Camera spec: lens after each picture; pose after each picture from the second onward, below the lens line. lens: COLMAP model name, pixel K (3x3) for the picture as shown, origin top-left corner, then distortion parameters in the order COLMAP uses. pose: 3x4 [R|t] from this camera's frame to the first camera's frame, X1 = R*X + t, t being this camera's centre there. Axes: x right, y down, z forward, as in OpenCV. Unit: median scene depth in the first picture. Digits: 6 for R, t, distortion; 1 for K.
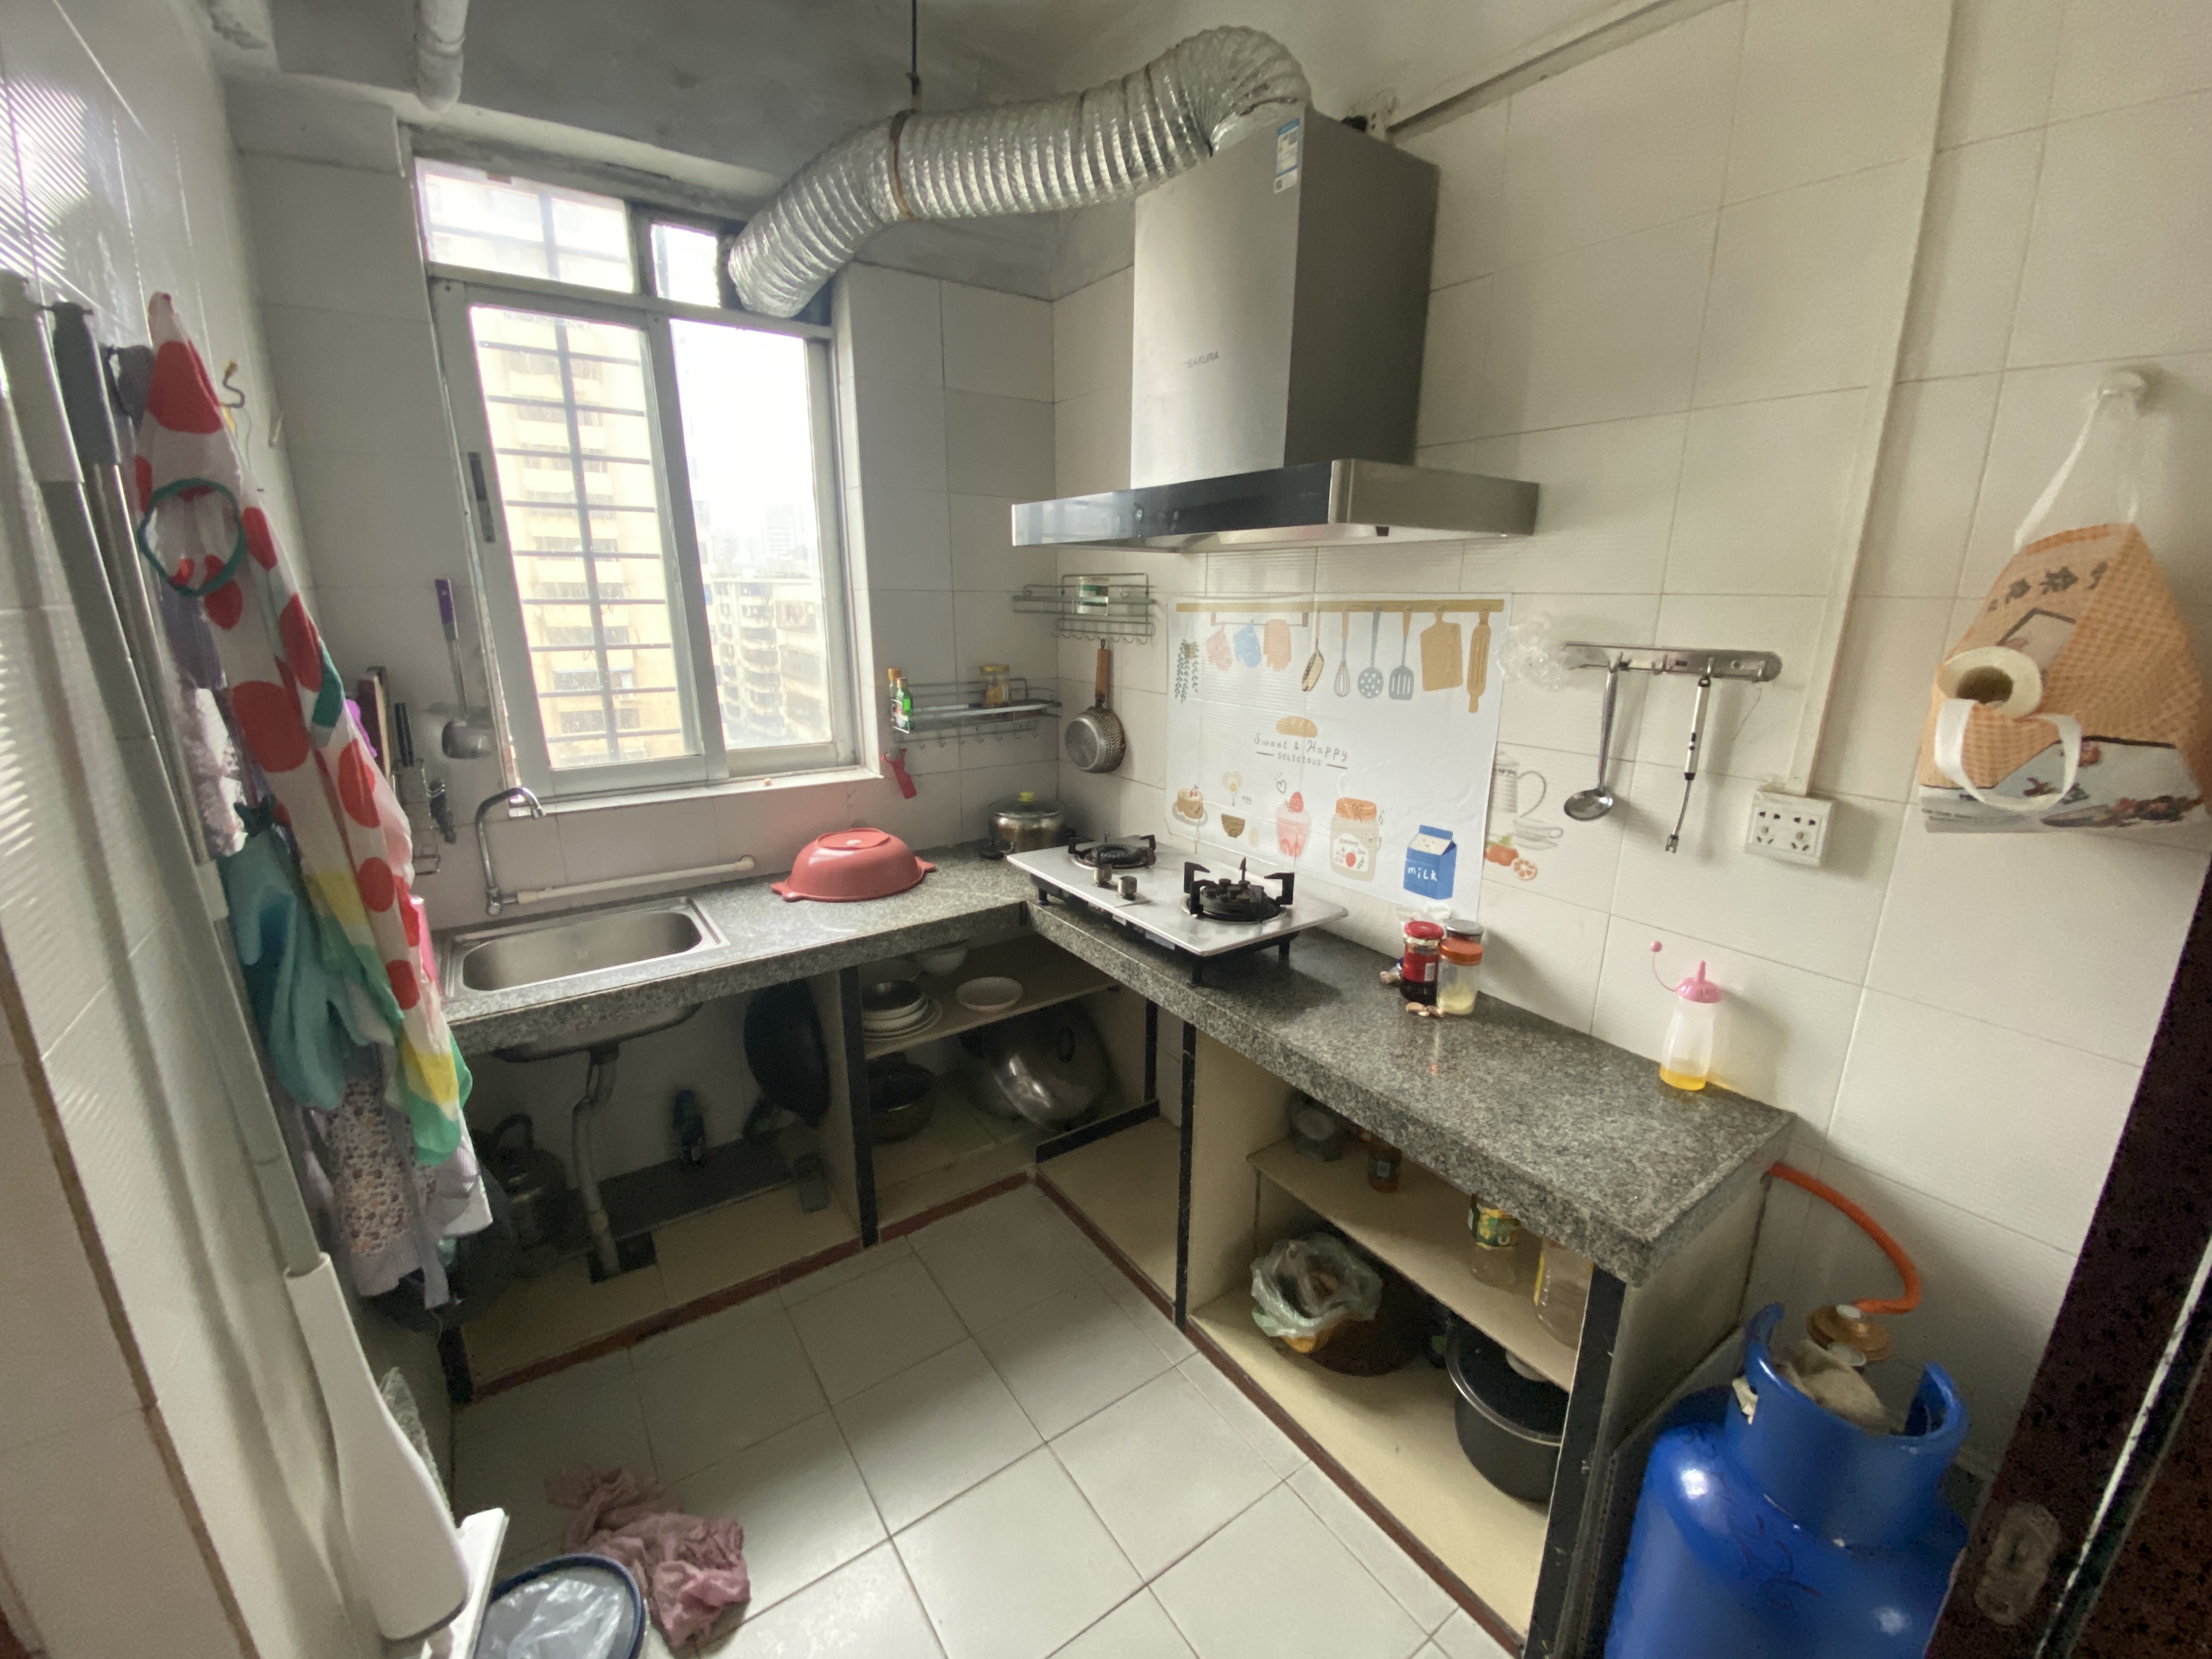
lens RADIAL K [[906.6, 0, 1108.9], [0, 906.6, 836.2], [0, 0, 1]] dist [-0.001101, -0.000035]
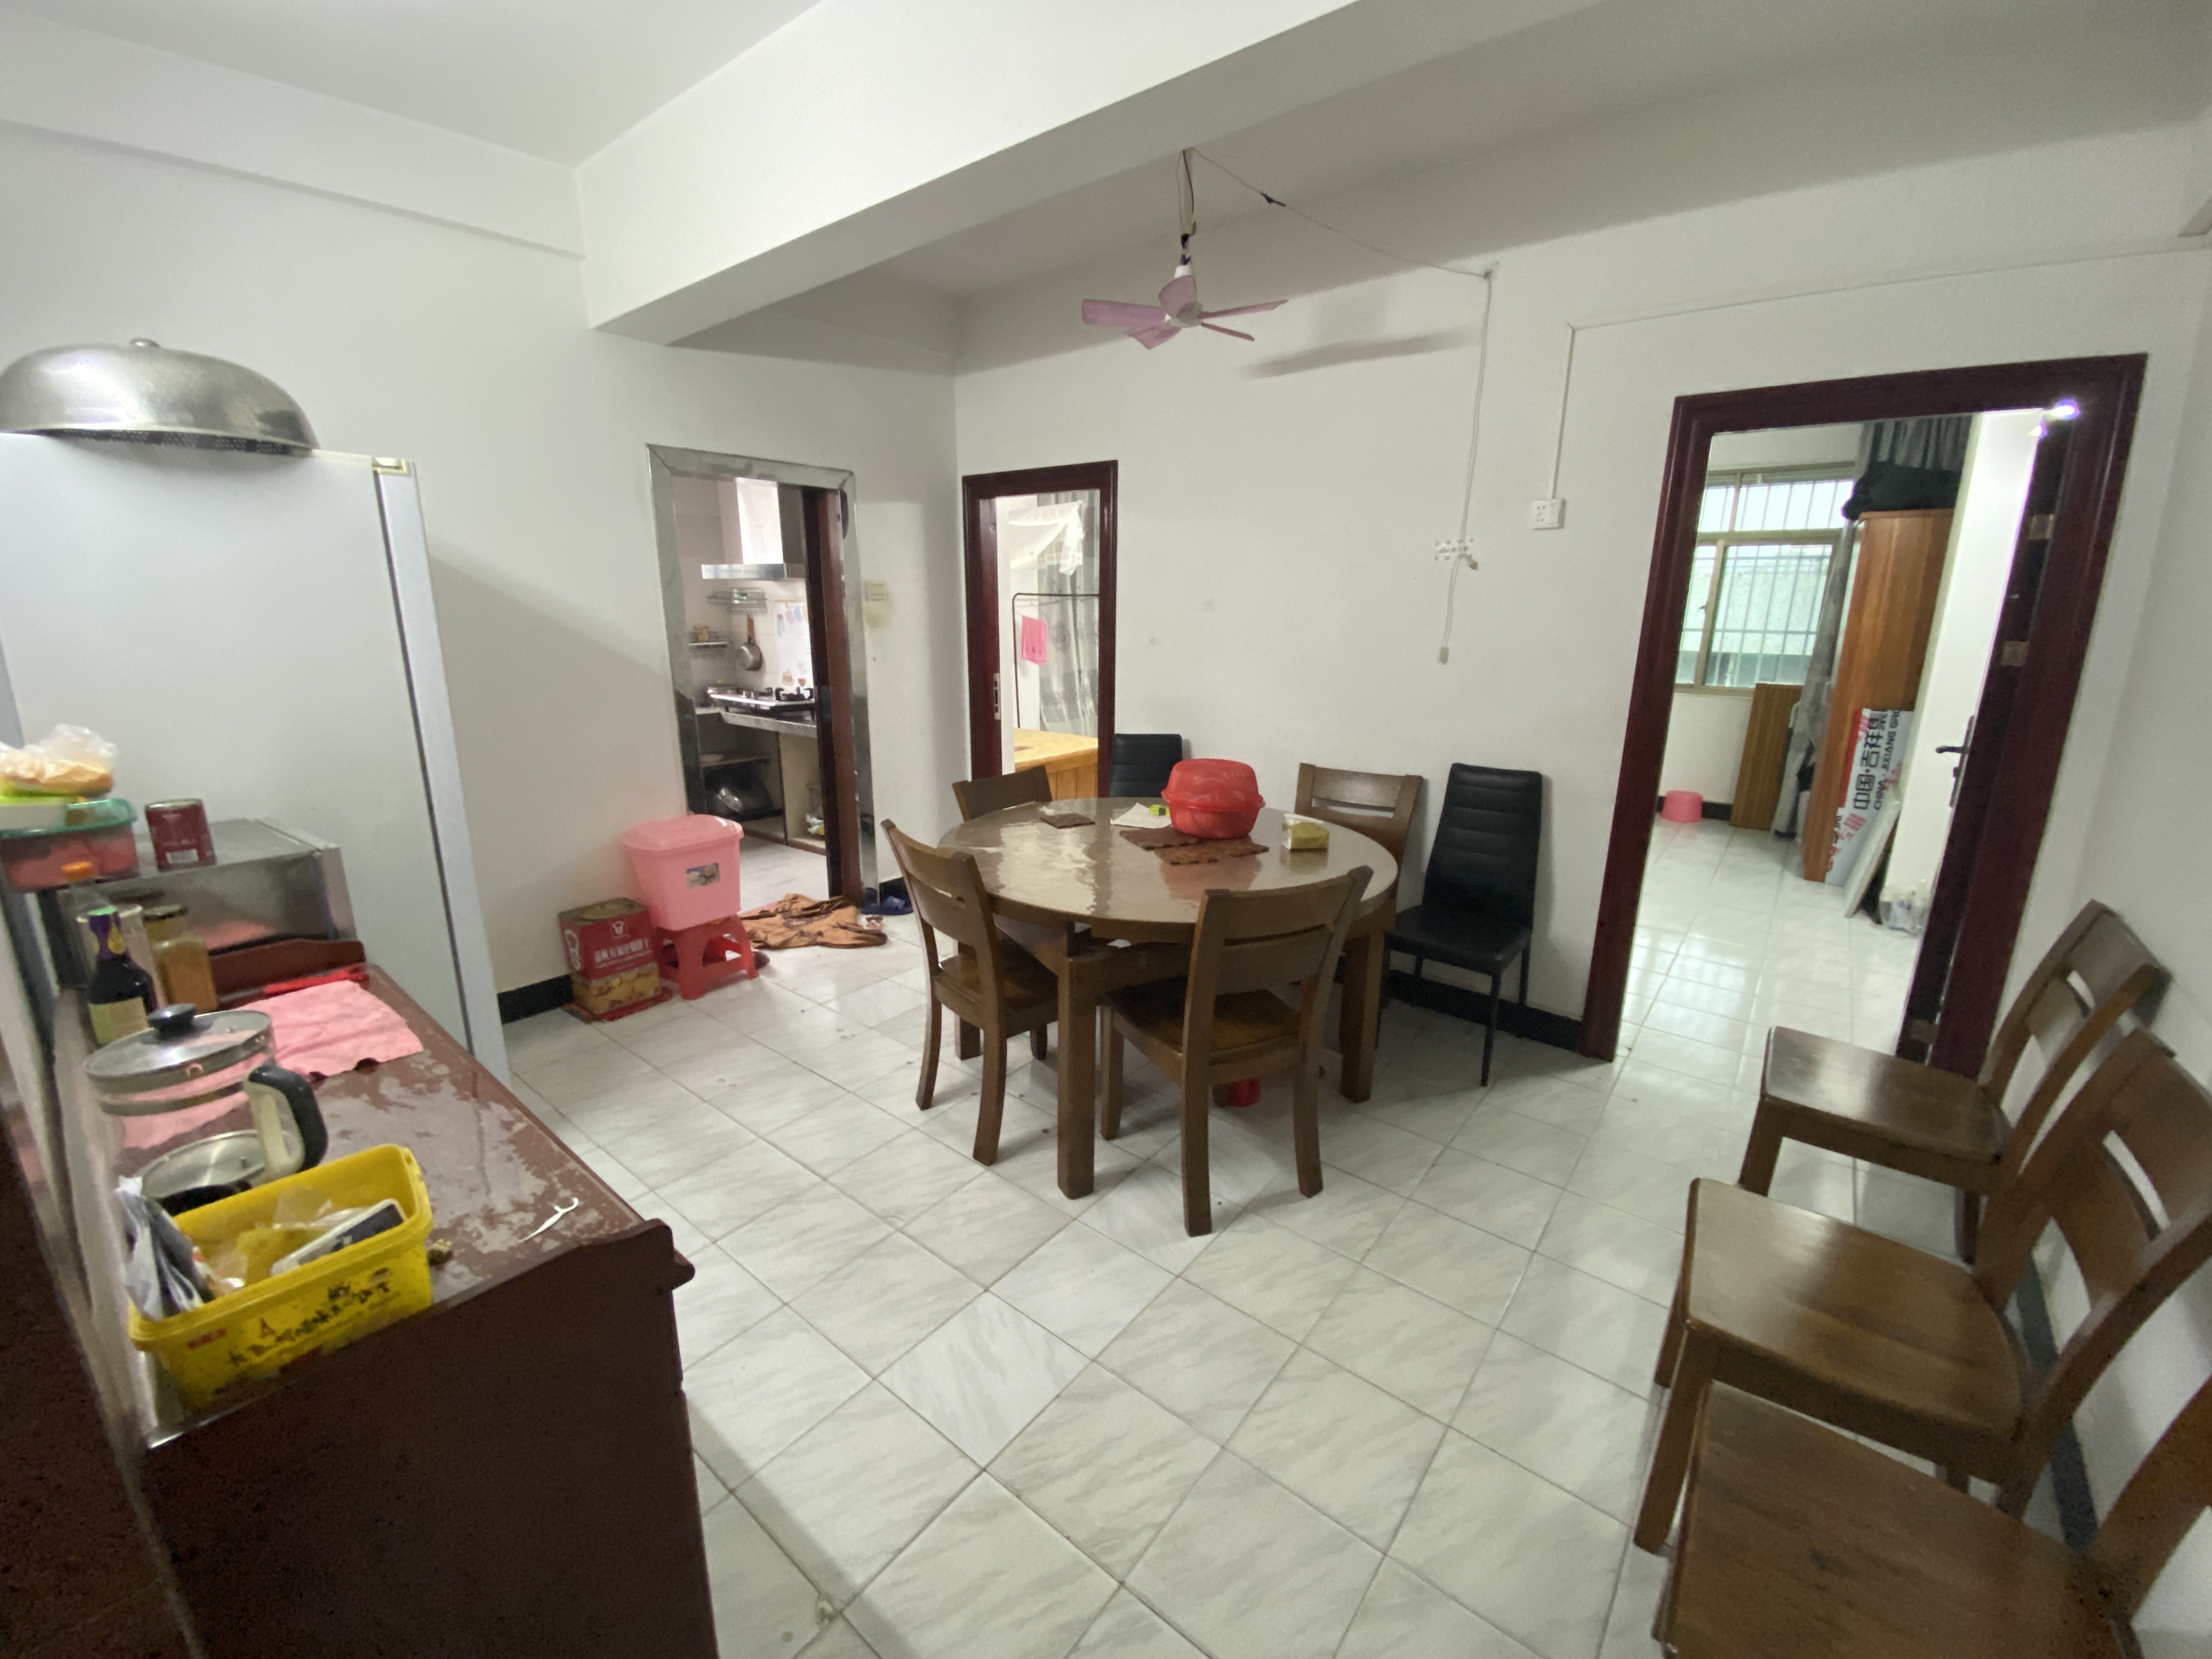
lens RADIAL K [[906.6, 0, 1102.1], [0, 906.6, 818.1], [0, 0, 1]] dist [-0.001101, -0.000035]
pose [[0.961570, -0.076246, 0.263762, 0.226934], [0.085388, 0.996074, -0.023354, 0.474726], [-0.260945, 0.044978, 0.964305, -1.612871]]
